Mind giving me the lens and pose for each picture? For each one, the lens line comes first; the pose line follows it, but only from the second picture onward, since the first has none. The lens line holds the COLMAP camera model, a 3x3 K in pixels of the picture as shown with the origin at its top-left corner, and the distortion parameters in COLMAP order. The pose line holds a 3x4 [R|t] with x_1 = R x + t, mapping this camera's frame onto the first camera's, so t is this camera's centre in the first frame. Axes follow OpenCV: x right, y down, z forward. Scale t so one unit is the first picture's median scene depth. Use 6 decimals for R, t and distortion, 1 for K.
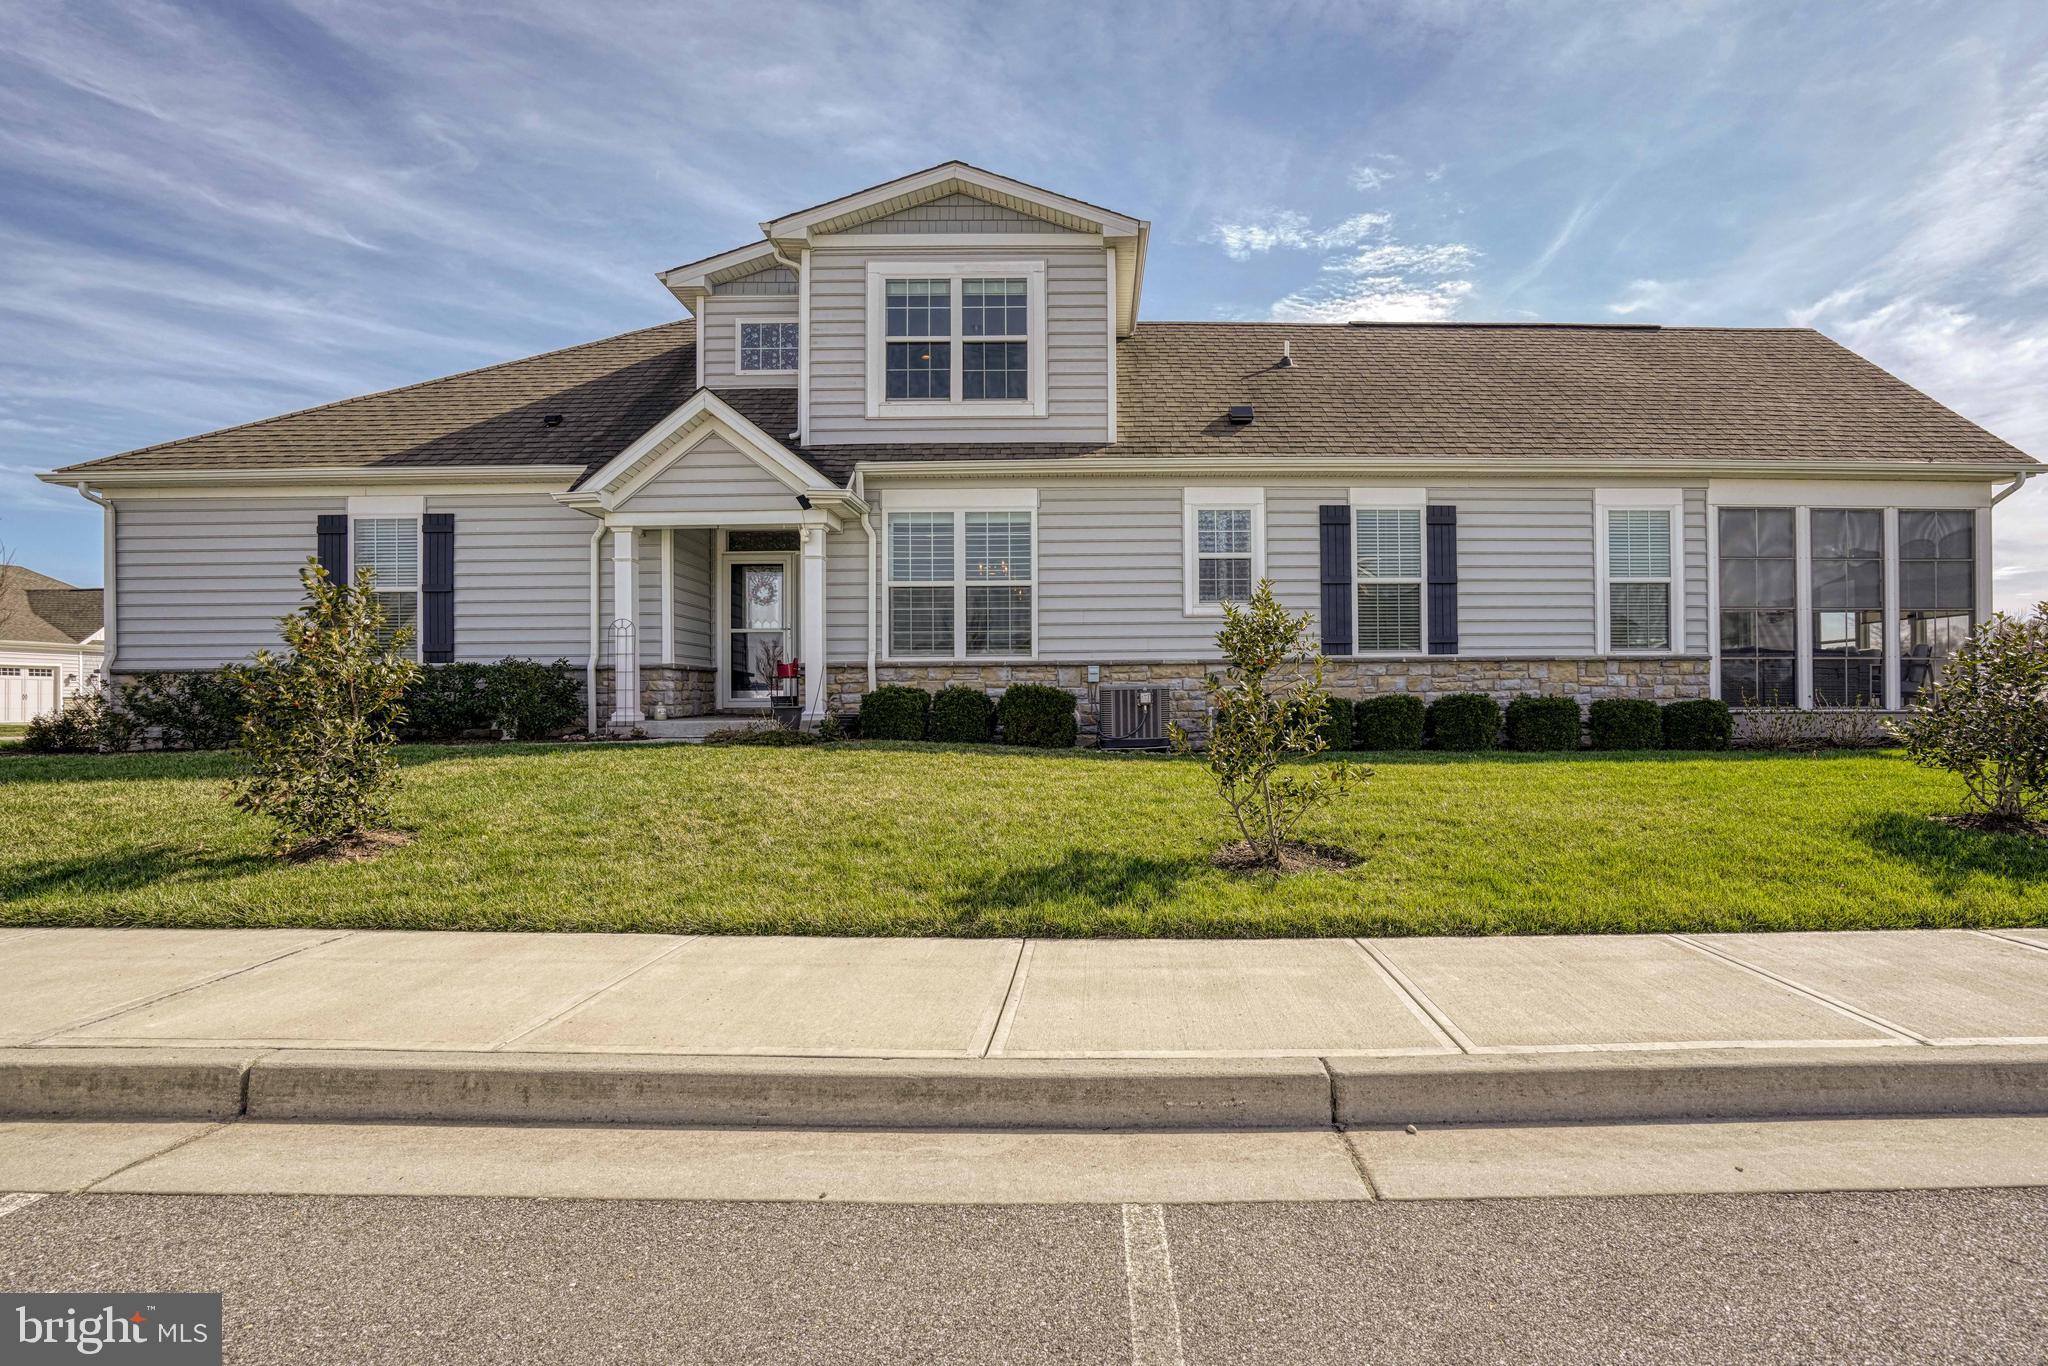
lens RADIAL K [[963.8, 0, 1037.5], [0, 963.8, 647.5], [0, 0, 1]] dist [-0.040127, 0.011760]
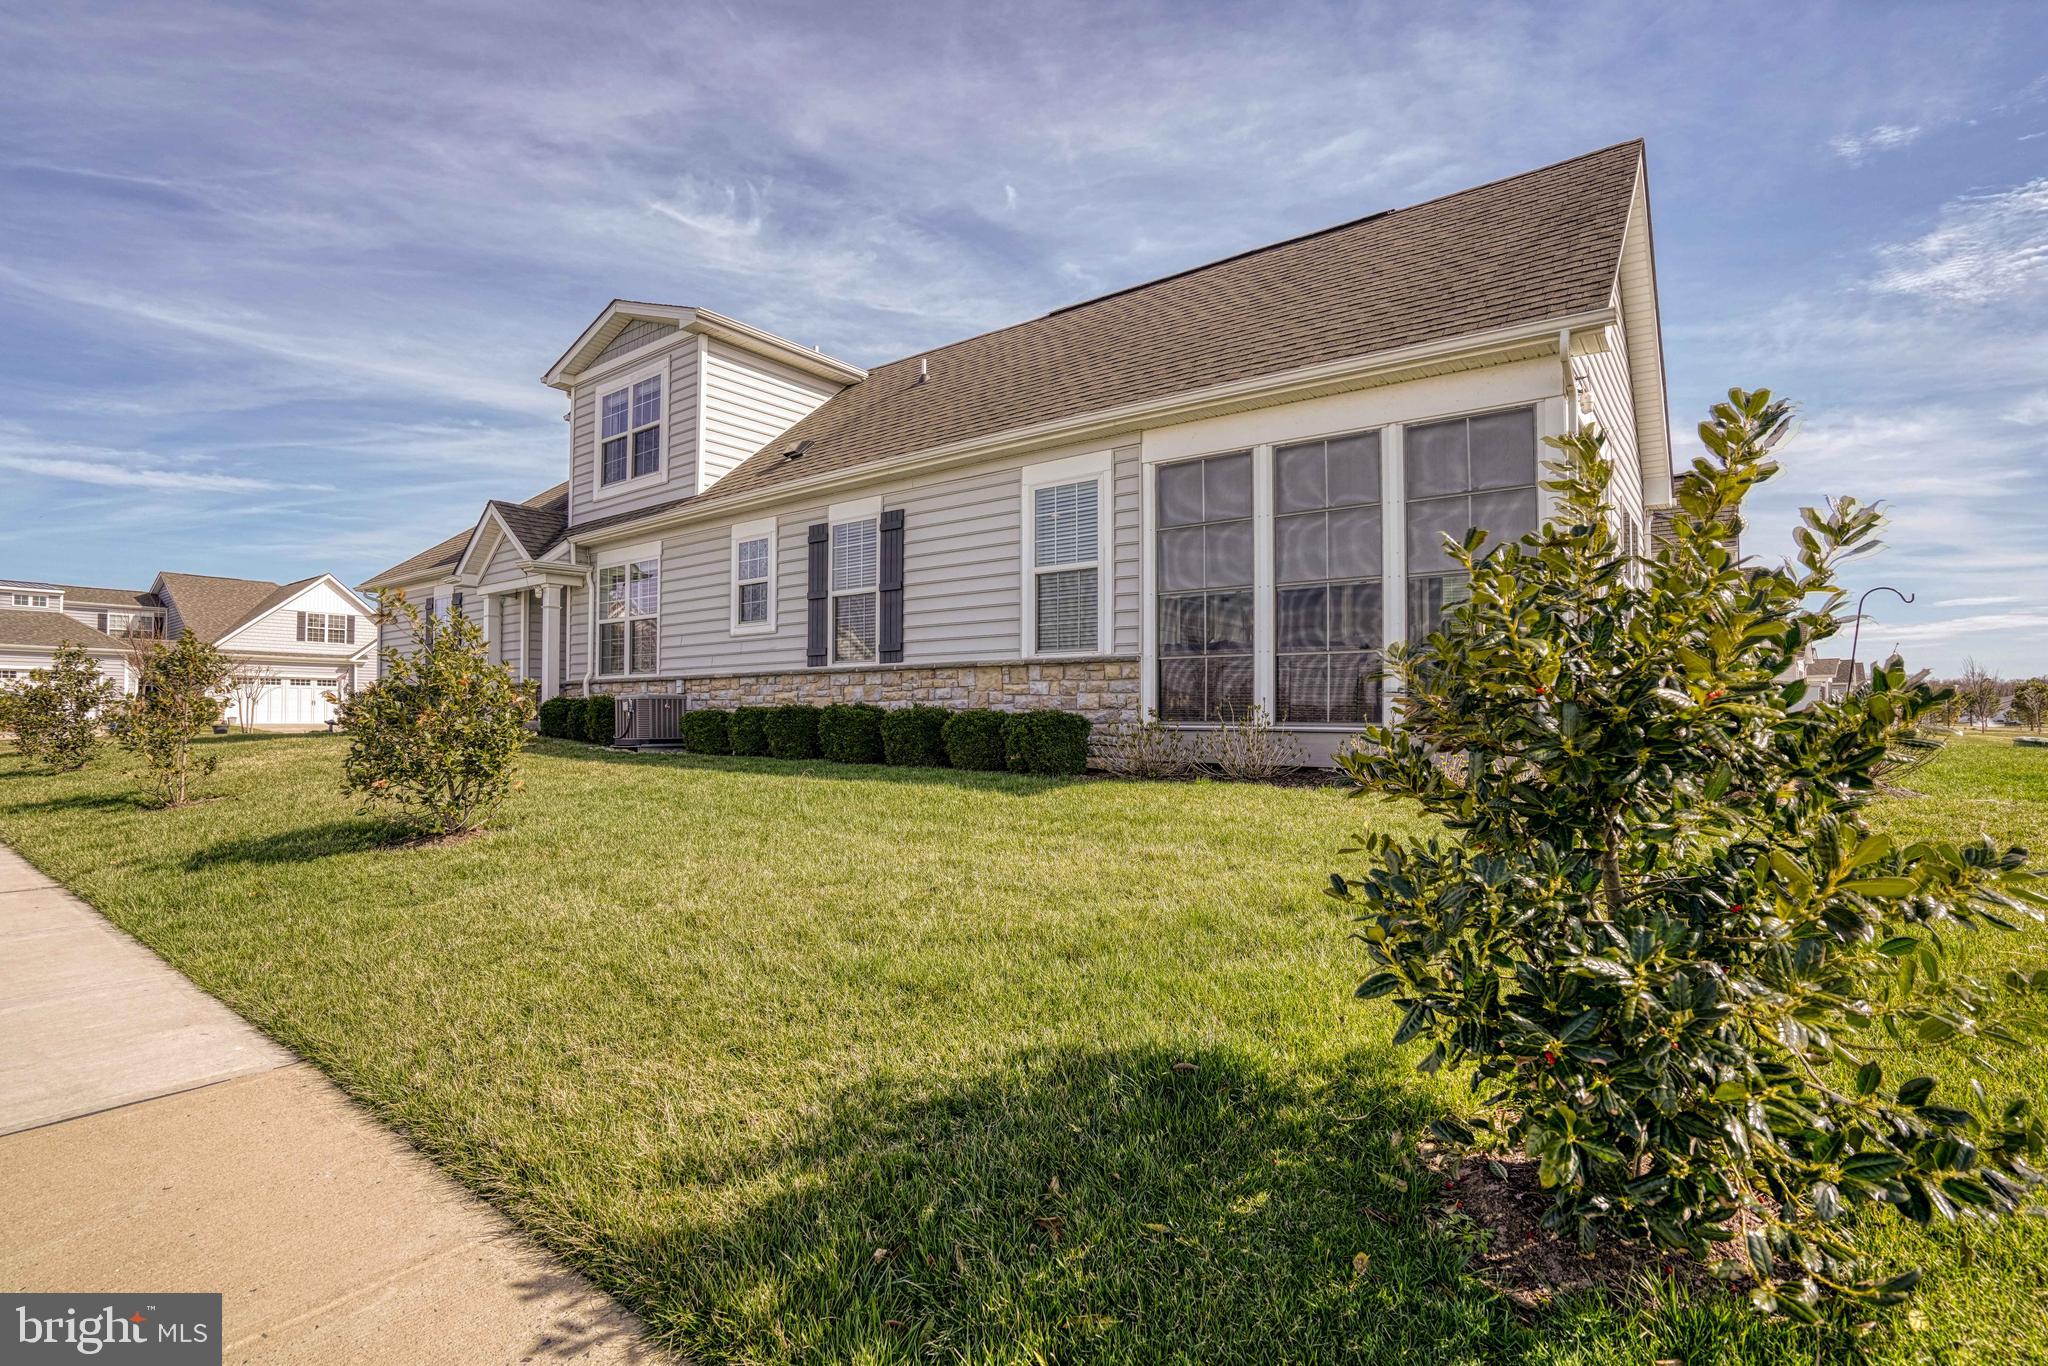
lens RADIAL K [[963.8, 0, 1034.0], [0, 963.8, 696.2], [0, 0, 1]] dist [-0.040127, 0.011760]
pose [[0.780594, -0.006616, -0.625003, 1.146165], [0.000617, 0.999952, -0.009814, 0.050554], [0.625038, 0.007275, 0.780561, 0.324878]]
